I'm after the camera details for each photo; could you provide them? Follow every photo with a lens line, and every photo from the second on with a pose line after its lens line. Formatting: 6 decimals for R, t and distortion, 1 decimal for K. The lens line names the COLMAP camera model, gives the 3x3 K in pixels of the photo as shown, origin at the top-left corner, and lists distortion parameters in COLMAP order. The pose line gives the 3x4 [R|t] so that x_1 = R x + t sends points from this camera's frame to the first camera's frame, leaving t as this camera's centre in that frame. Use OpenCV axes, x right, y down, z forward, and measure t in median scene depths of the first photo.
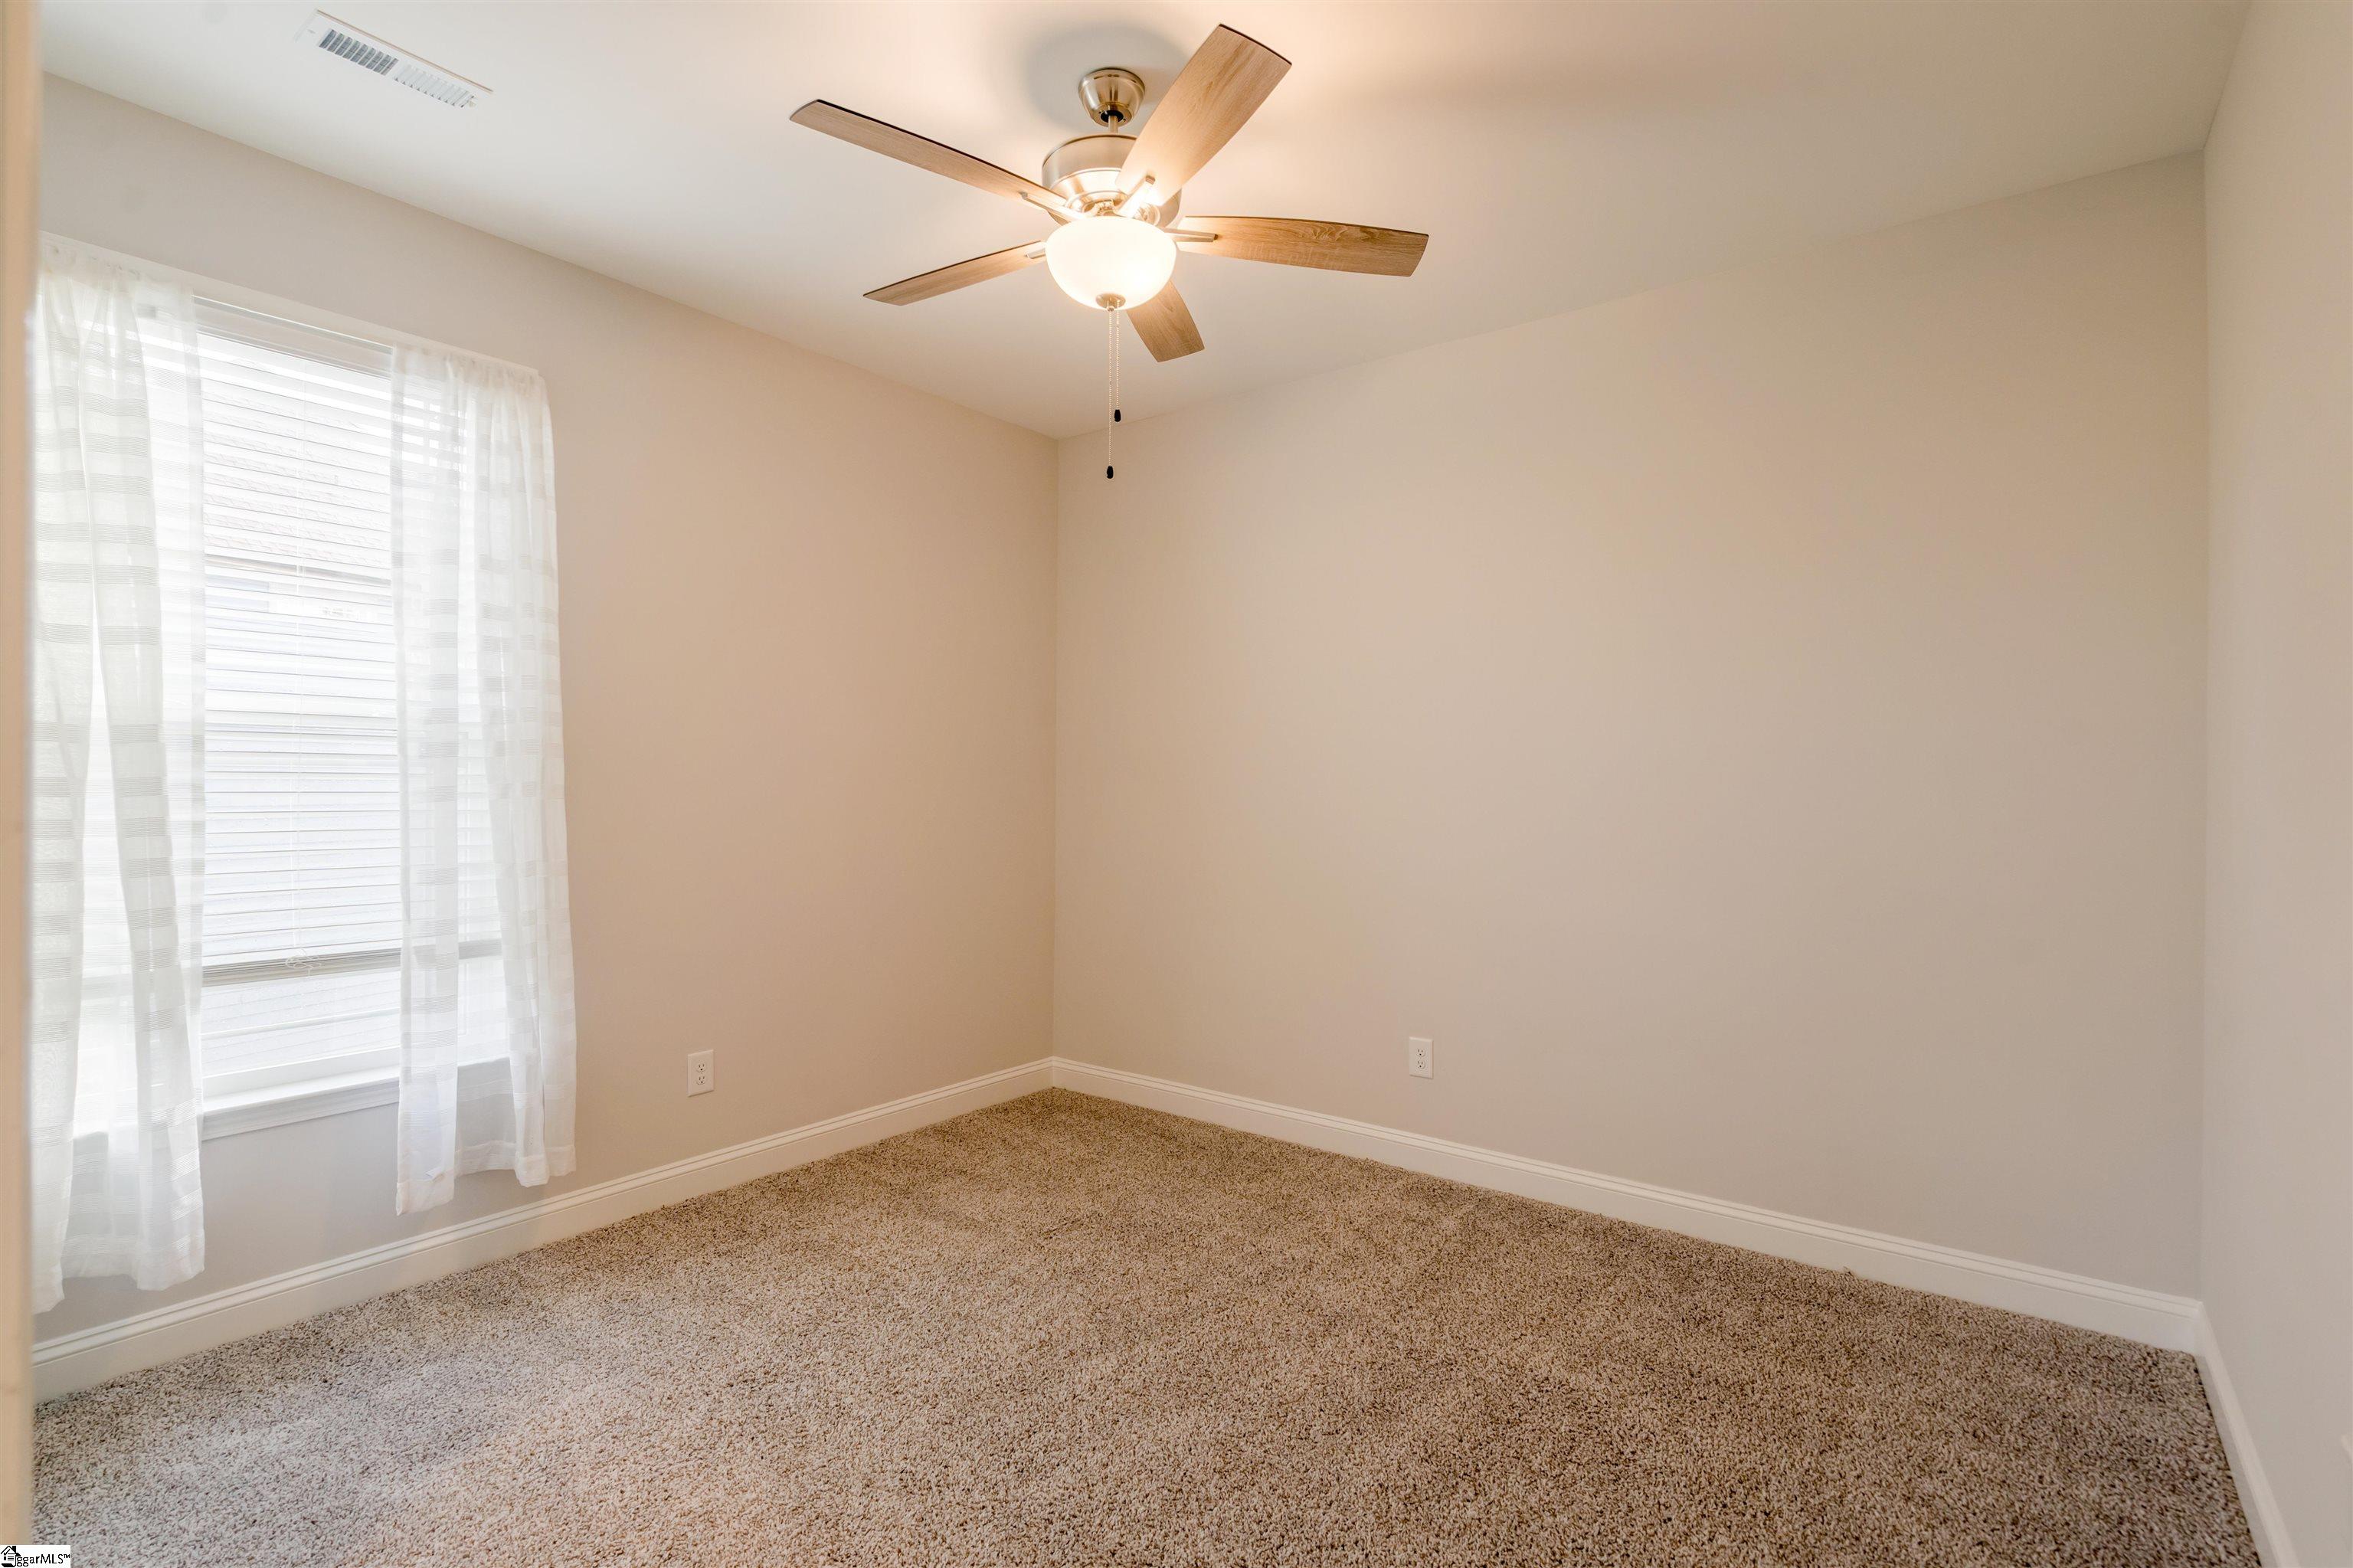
lens RADIAL K [[1080.1, 0, 1178.7], [0, 1080.1, 782.0], [0, 0, 1]] dist [0.000394, 0.000446]
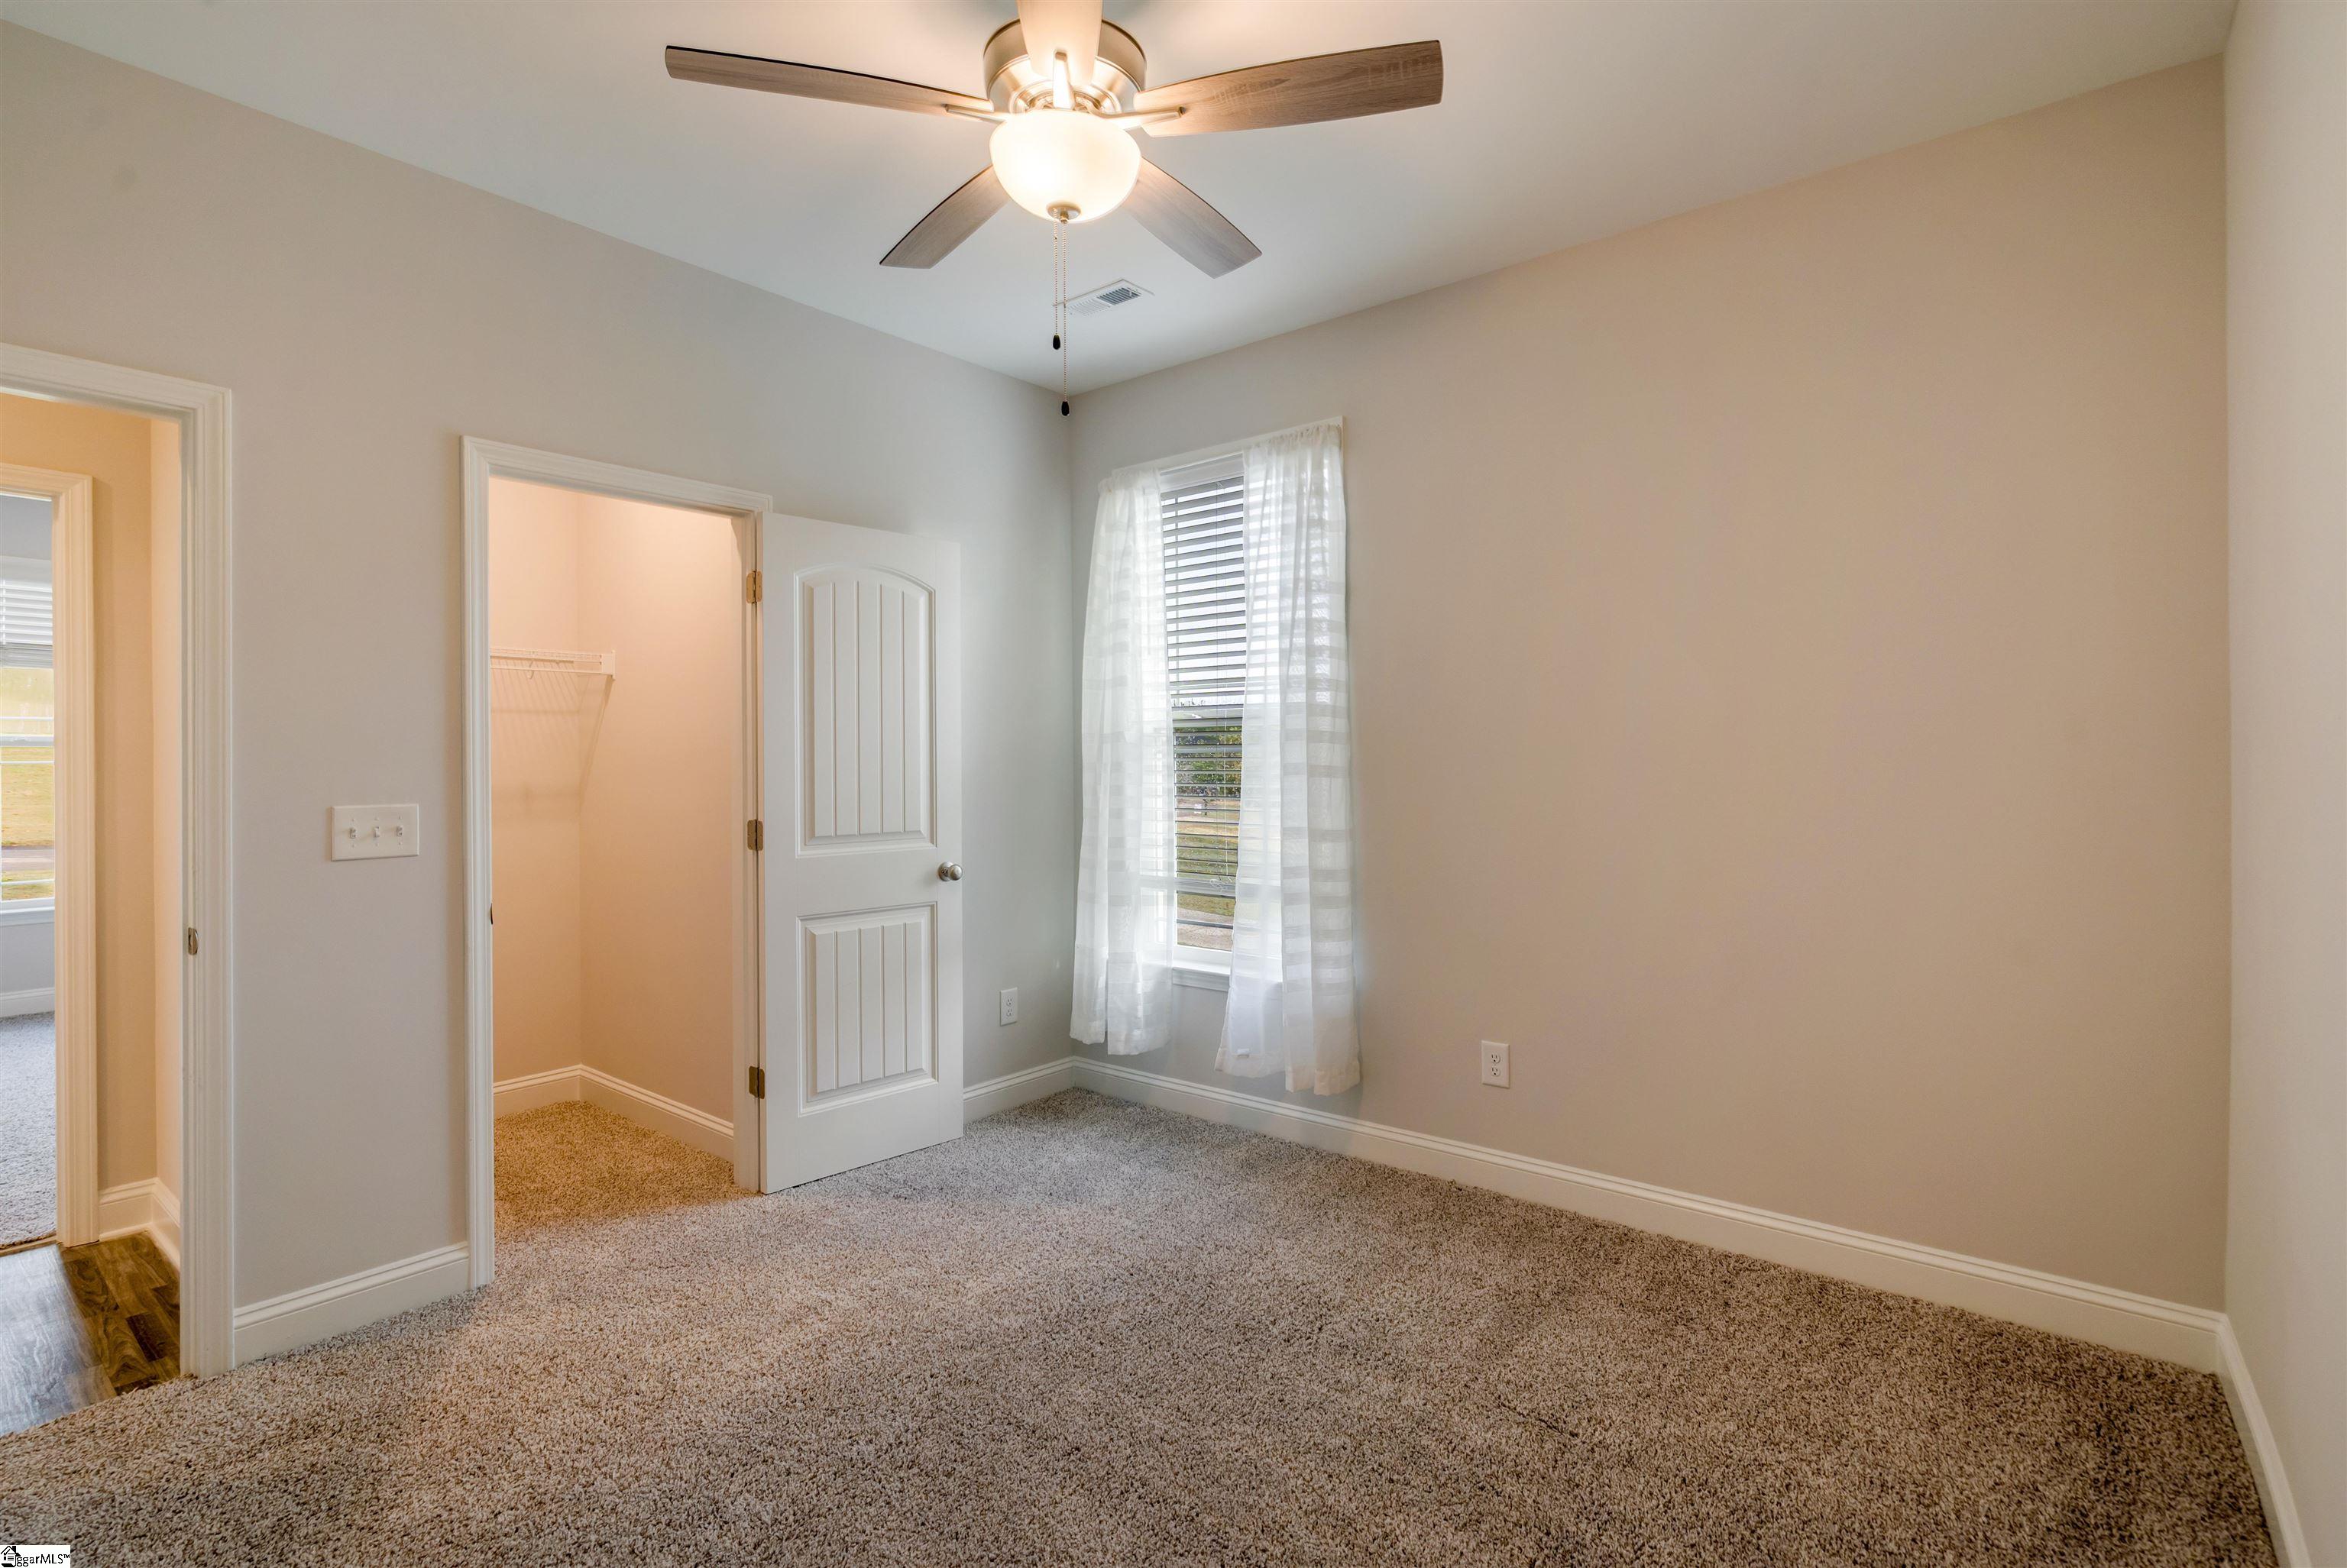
lens RADIAL K [[1077.1, 0, 1174.8], [0, 1077.1, 782.2], [0, 0, 1]] dist [0.000394, 0.000446]
pose [[-0.019731, 0.003860, -0.999798, 0.611469], [0.004266, 0.999984, 0.003776, 0.016604], [0.999796, -0.004191, -0.019748, 0.867519]]
